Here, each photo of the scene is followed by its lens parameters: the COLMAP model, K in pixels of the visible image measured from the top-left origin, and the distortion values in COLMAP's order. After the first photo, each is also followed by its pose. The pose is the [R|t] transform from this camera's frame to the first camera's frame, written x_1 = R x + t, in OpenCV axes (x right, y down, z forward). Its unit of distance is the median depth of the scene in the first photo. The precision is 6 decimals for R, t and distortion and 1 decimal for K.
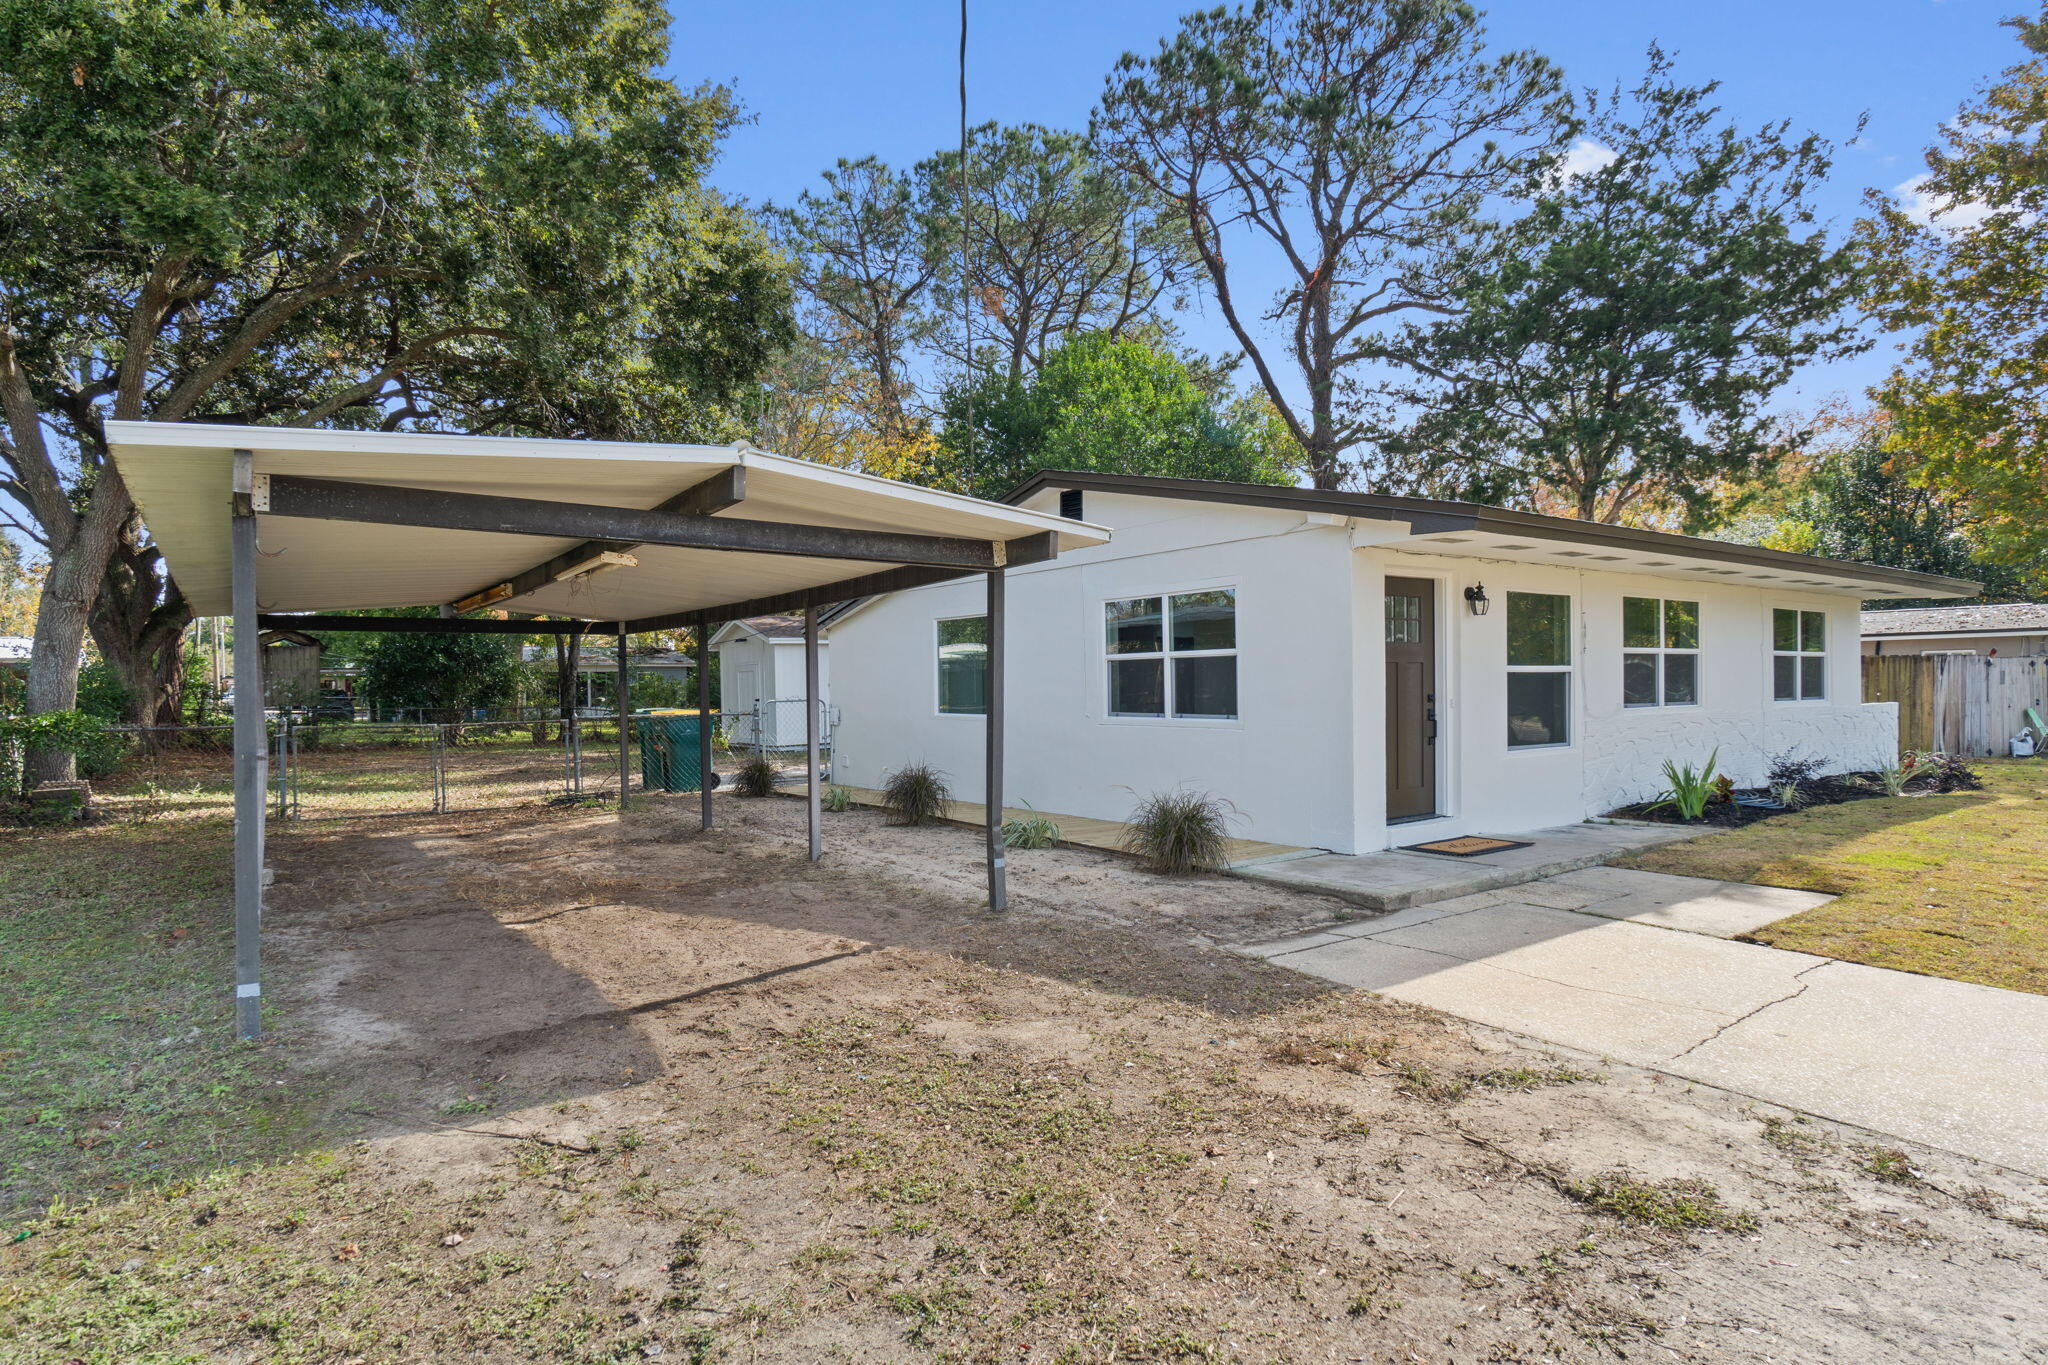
lens RADIAL K [[1081.1, 0, 1030.5], [0, 1081.1, 676.8], [0, 0, 1]] dist [0.002799, 0.001197]
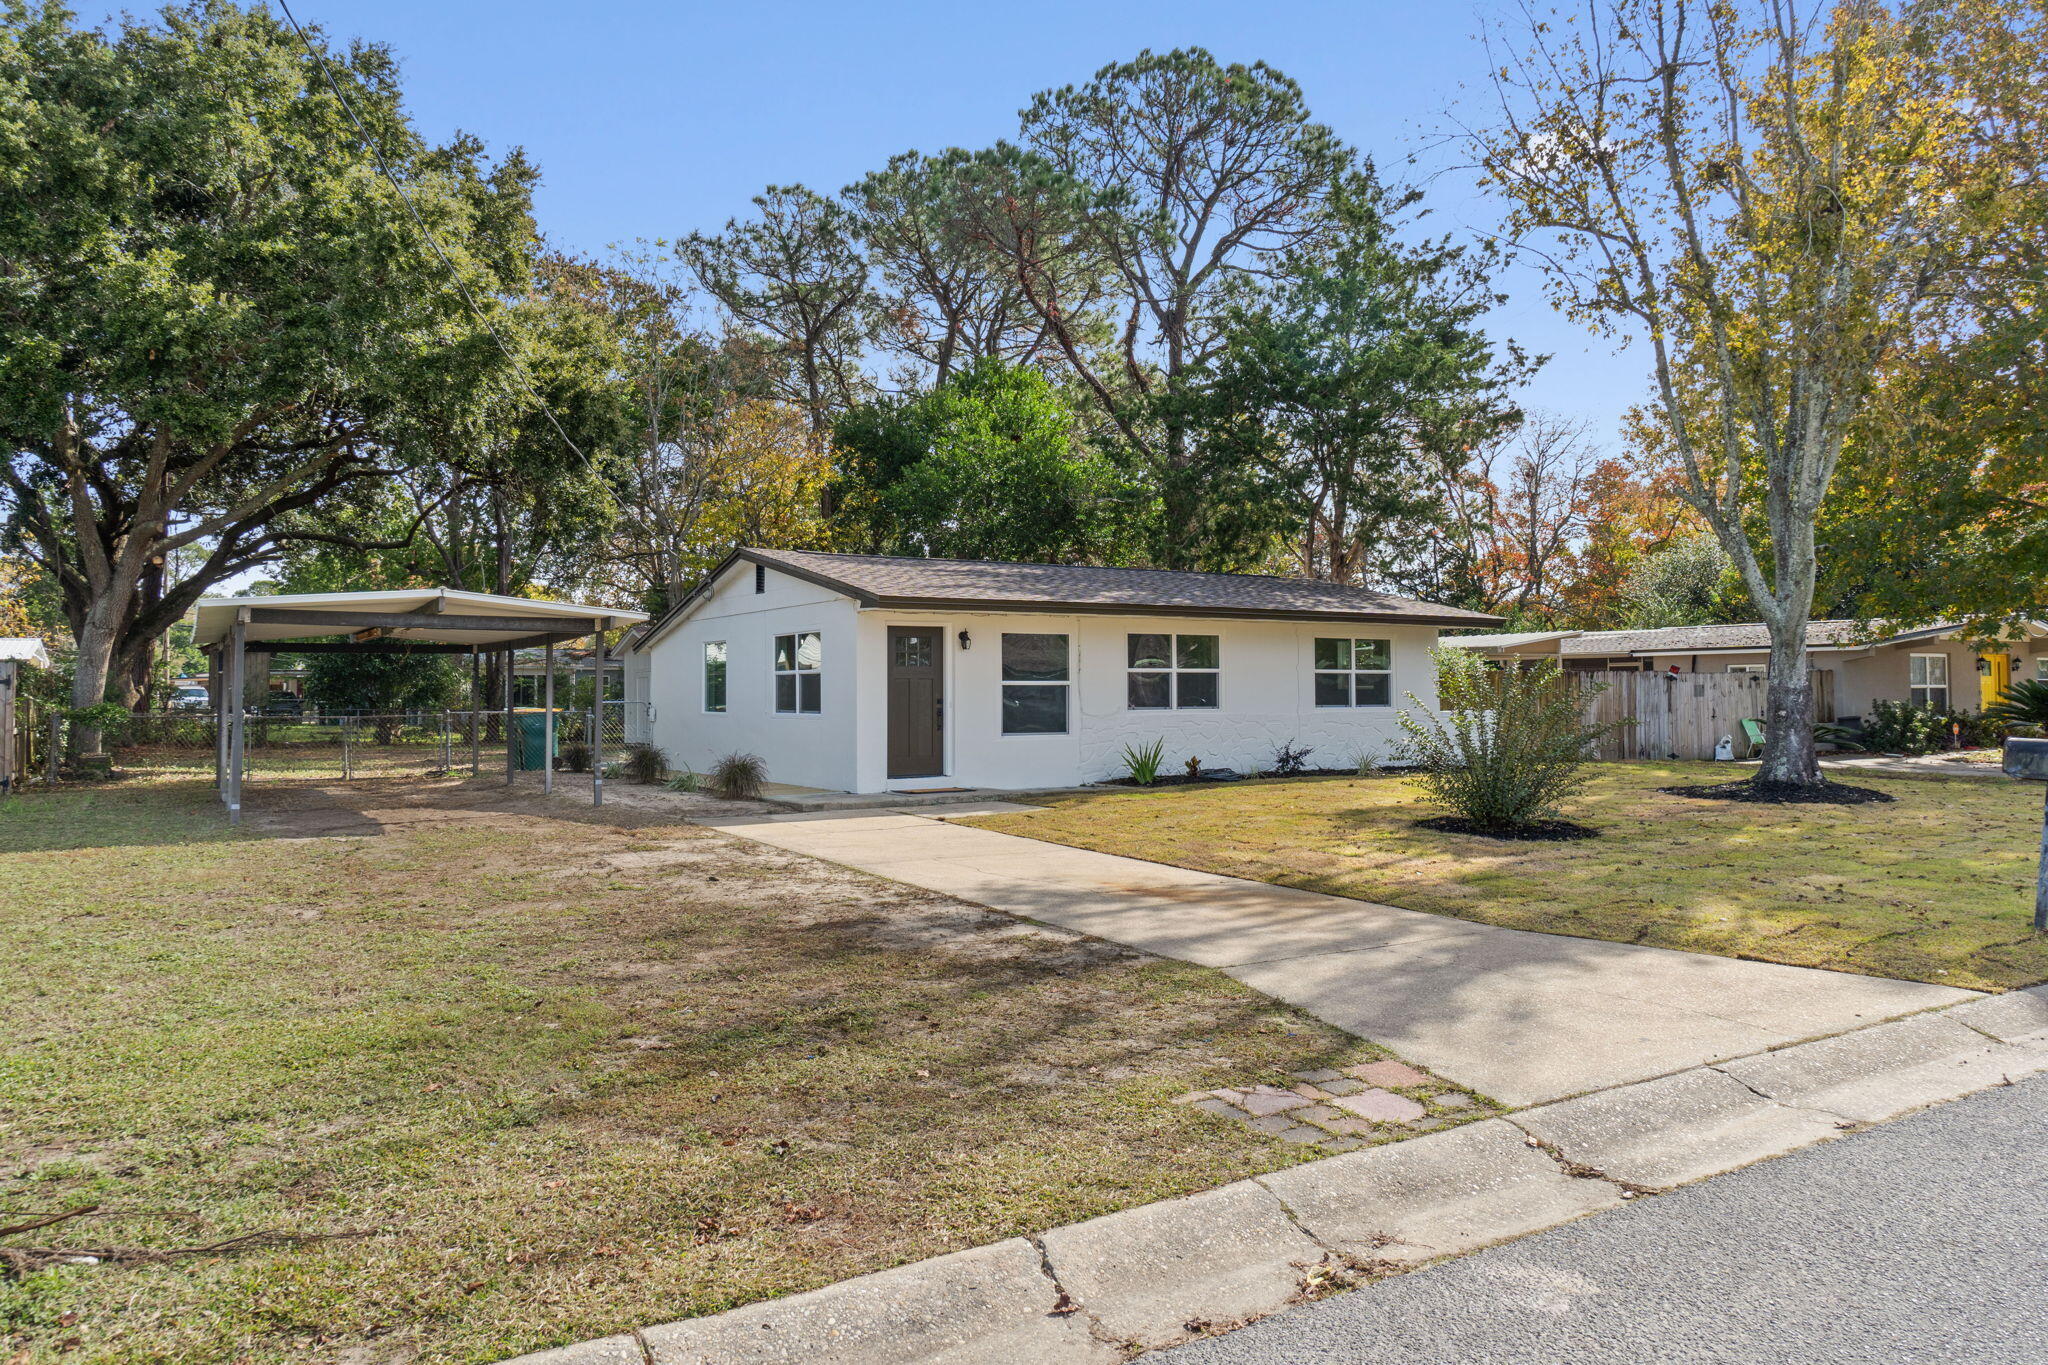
lens RADIAL K [[1357.2, 0, 1059.7], [0, 1357.2, 609.5], [0, 0, 1]] dist [0.001551, 0.001809]
pose [[0.998446, 0.003589, -0.055614, 0.557446], [-0.006518, 0.998596, -0.052560, -0.009781], [0.055348, 0.052841, 0.997068, -0.842311]]
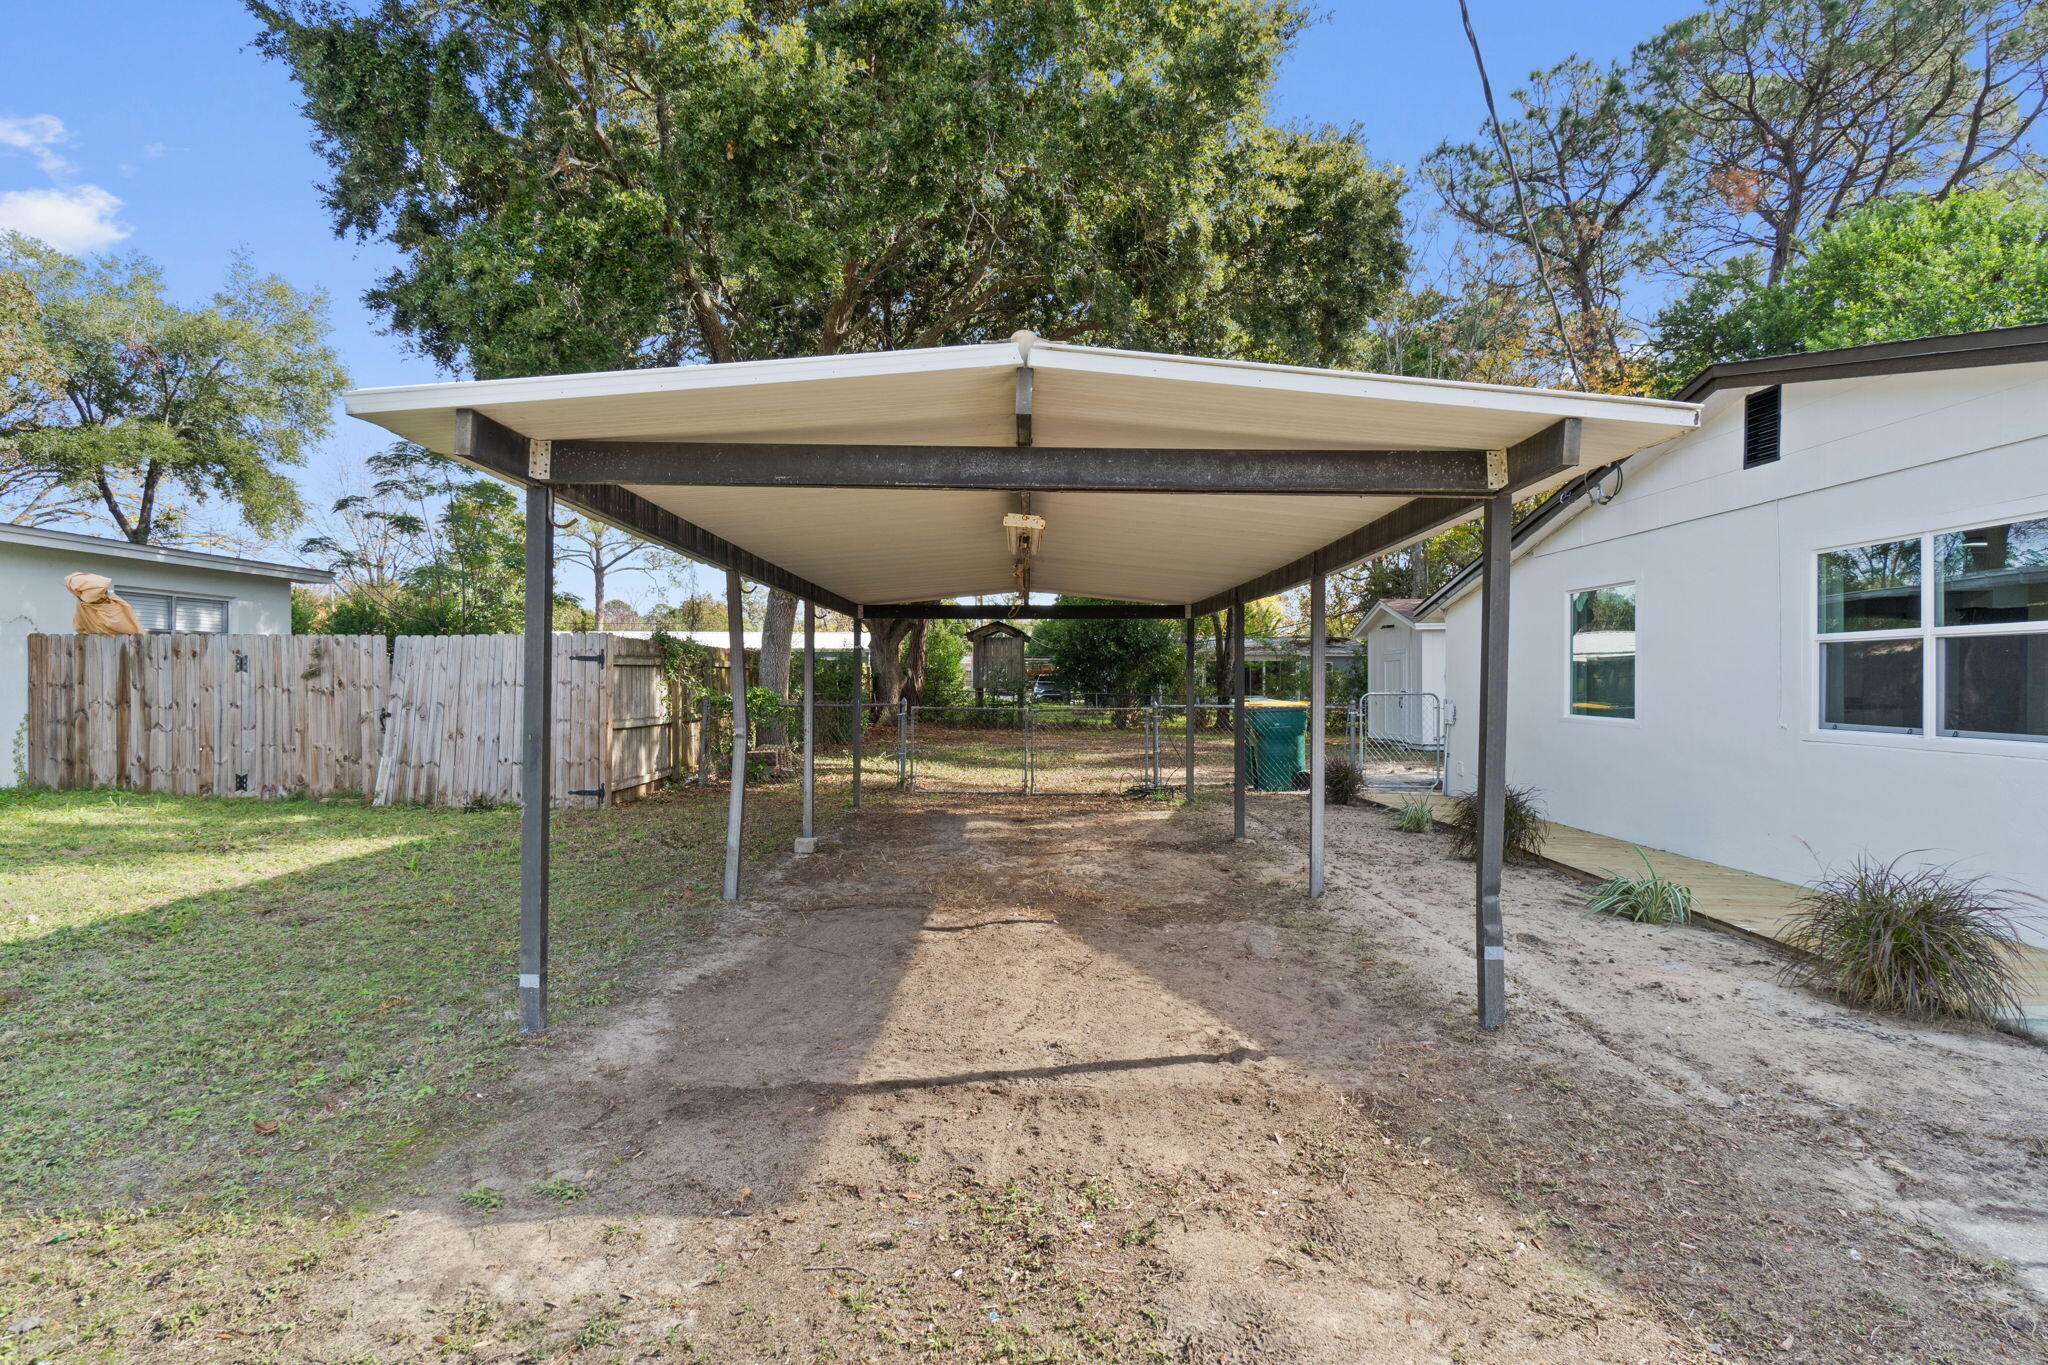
lens RADIAL K [[1081.1, 0, 1030.5], [0, 1081.1, 676.8], [0, 0, 1]] dist [0.002799, 0.001197]
pose [[0.802633, 0.014451, -0.596299, 0.080220], [-0.009457, 0.999889, 0.011502, 0.001952], [0.596399, -0.003593, 0.802680, 0.195889]]
